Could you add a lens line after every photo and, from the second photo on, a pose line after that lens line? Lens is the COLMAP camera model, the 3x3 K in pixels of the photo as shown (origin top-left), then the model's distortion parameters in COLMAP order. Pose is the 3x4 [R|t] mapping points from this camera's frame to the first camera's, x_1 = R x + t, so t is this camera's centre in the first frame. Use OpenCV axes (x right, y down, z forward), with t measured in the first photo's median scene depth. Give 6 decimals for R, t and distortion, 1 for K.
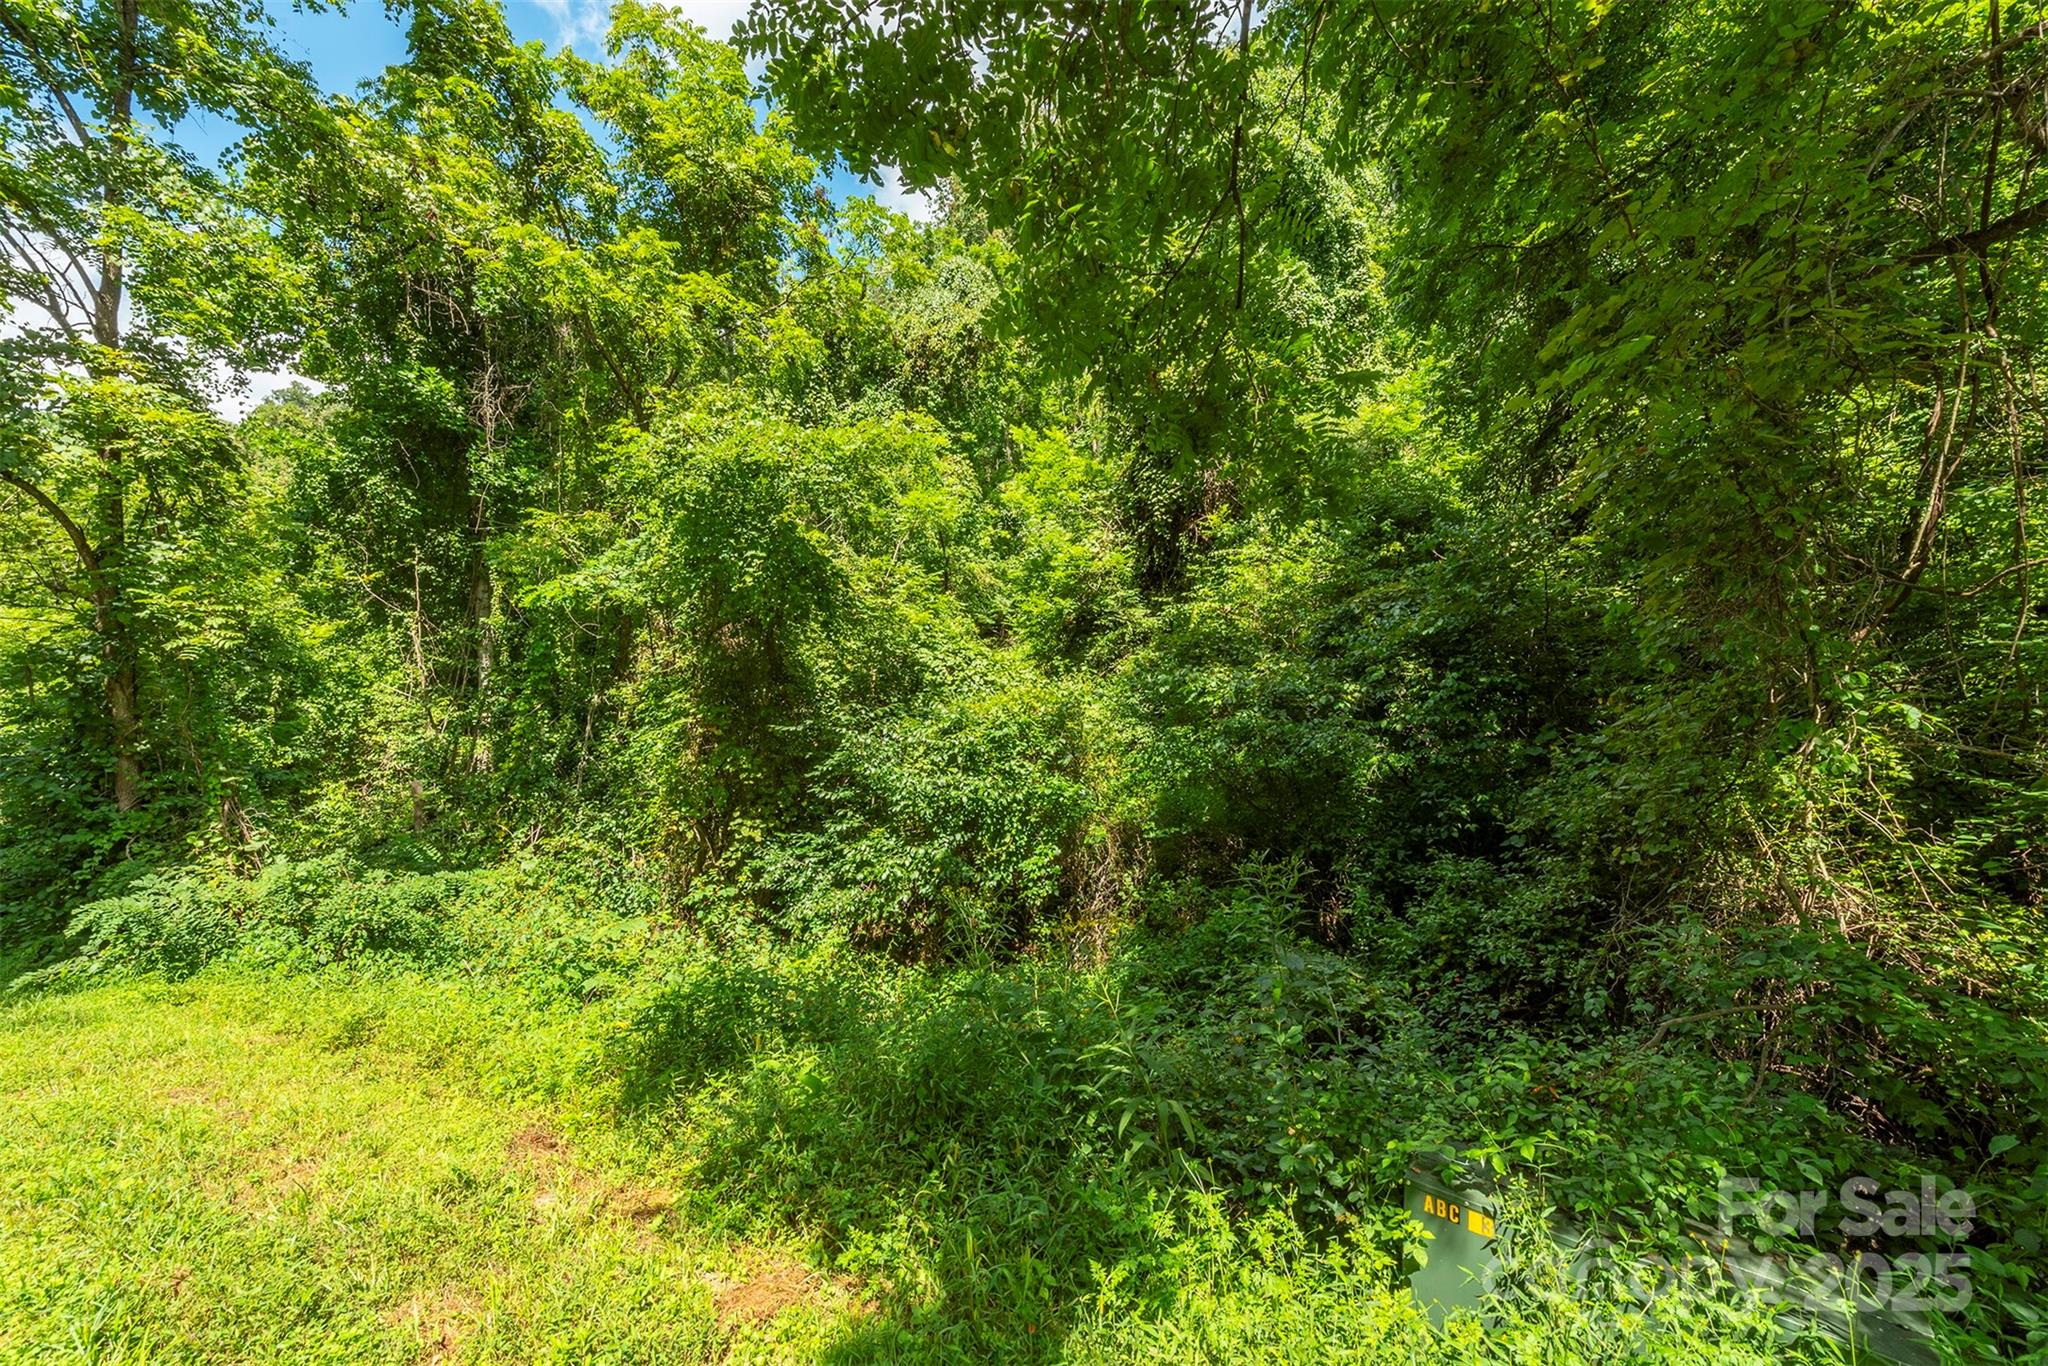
lens RADIAL K [[788.4, 0, 1026.7], [0, 788.4, 680.0], [0, 0, 1]] dist [-0.000088, -0.000195]
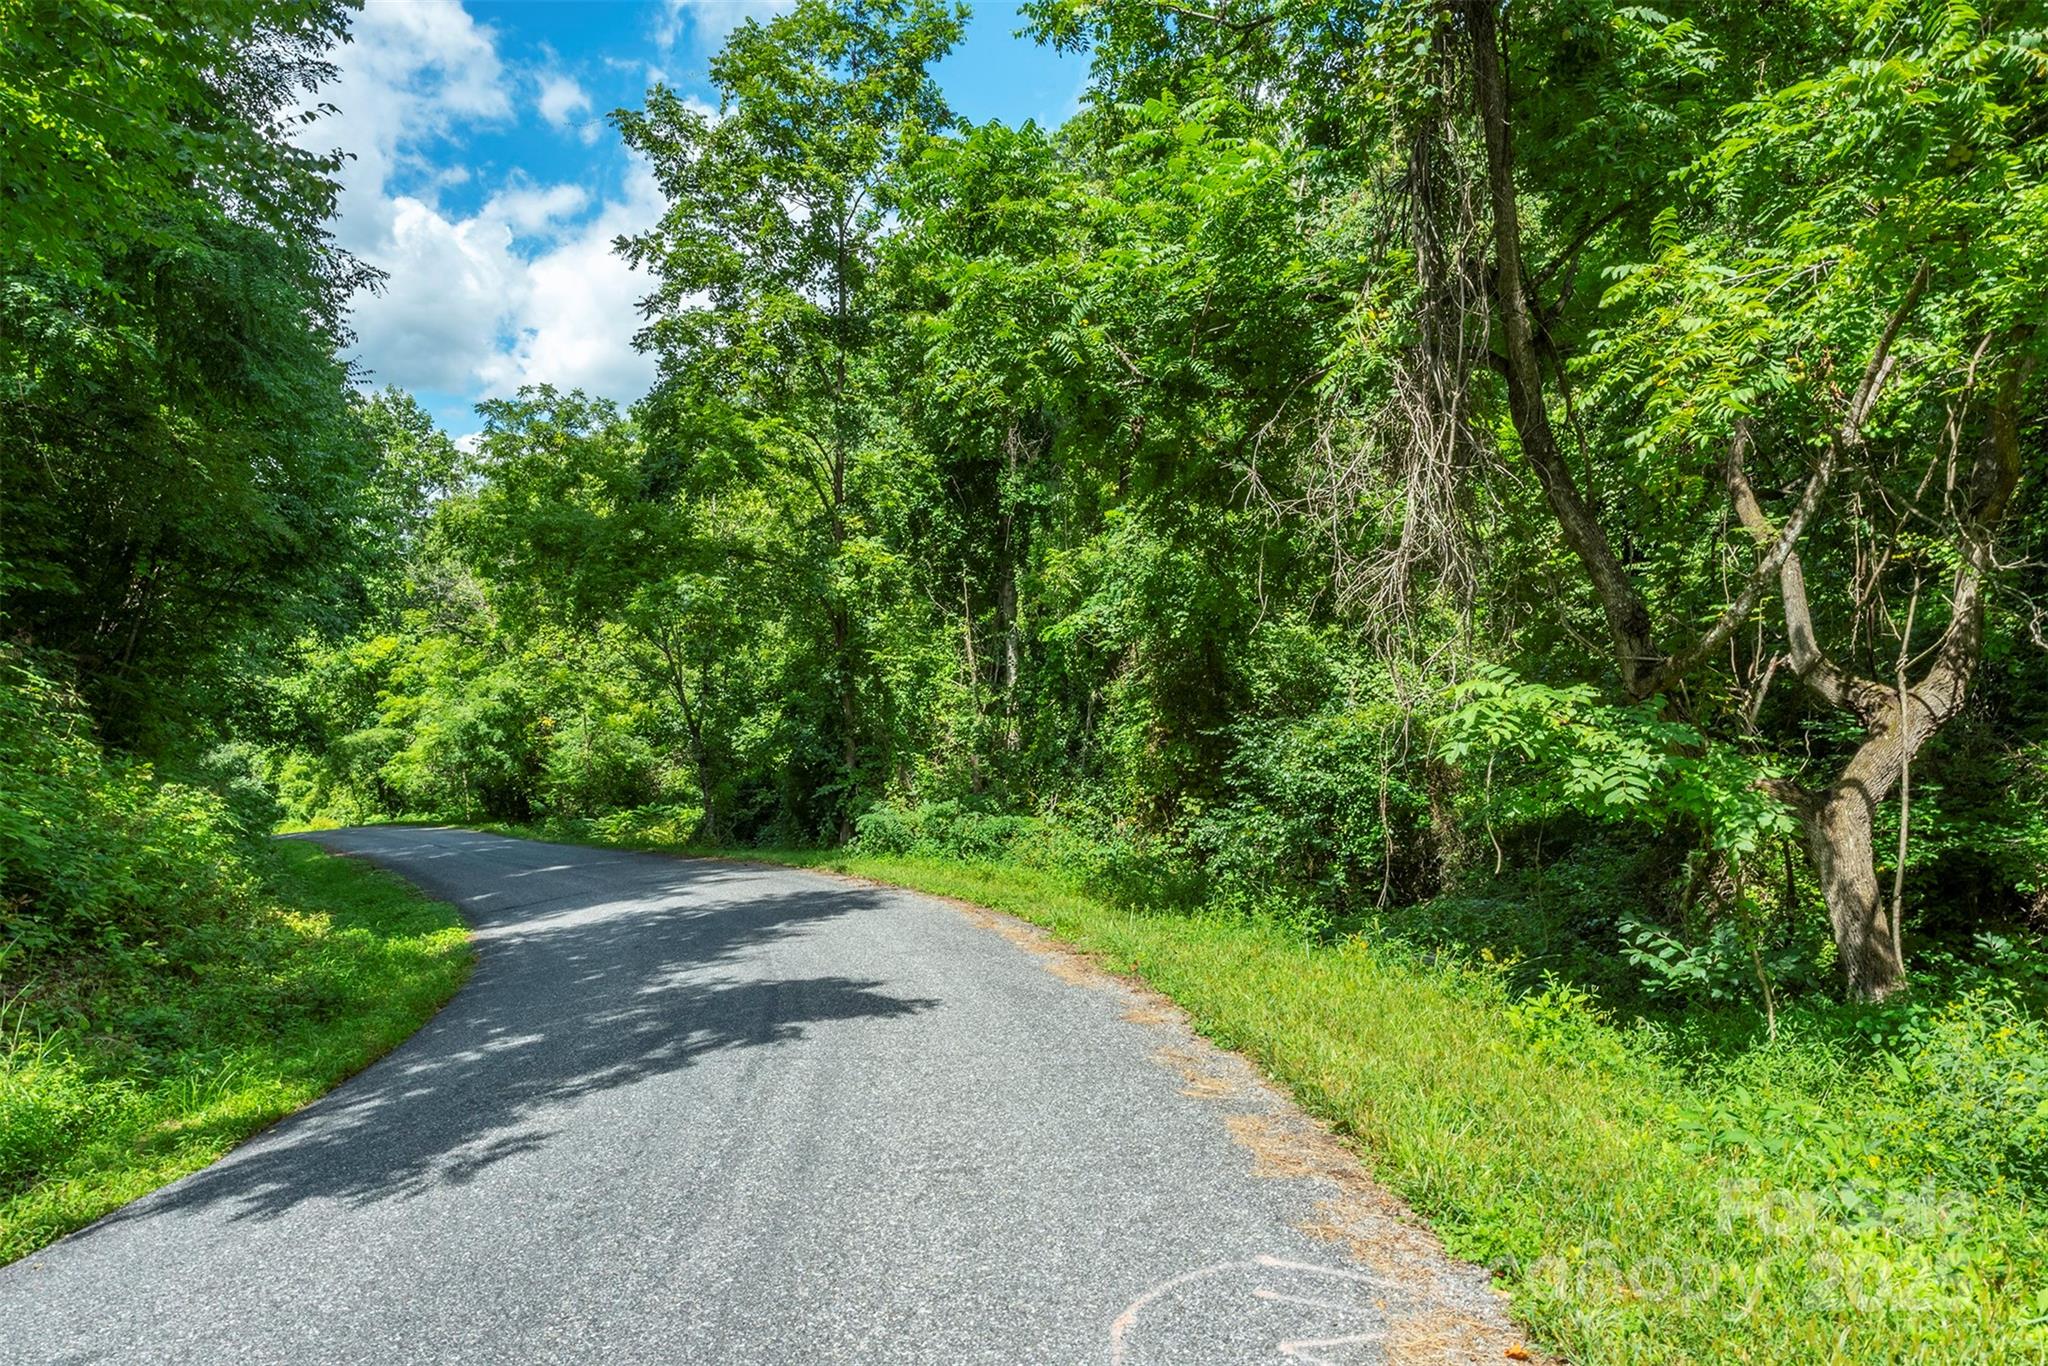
lens RADIAL K [[1225.7, 0, 1032.8], [0, 1225.7, 671.0], [0, 0, 1]] dist [0.002823, 0.000257]
pose [[0.844500, 0.007134, -0.535508, 0.501212], [0.018410, 0.998934, 0.042340, -0.122364], [0.535239, -0.045615, 0.843468, -0.834165]]
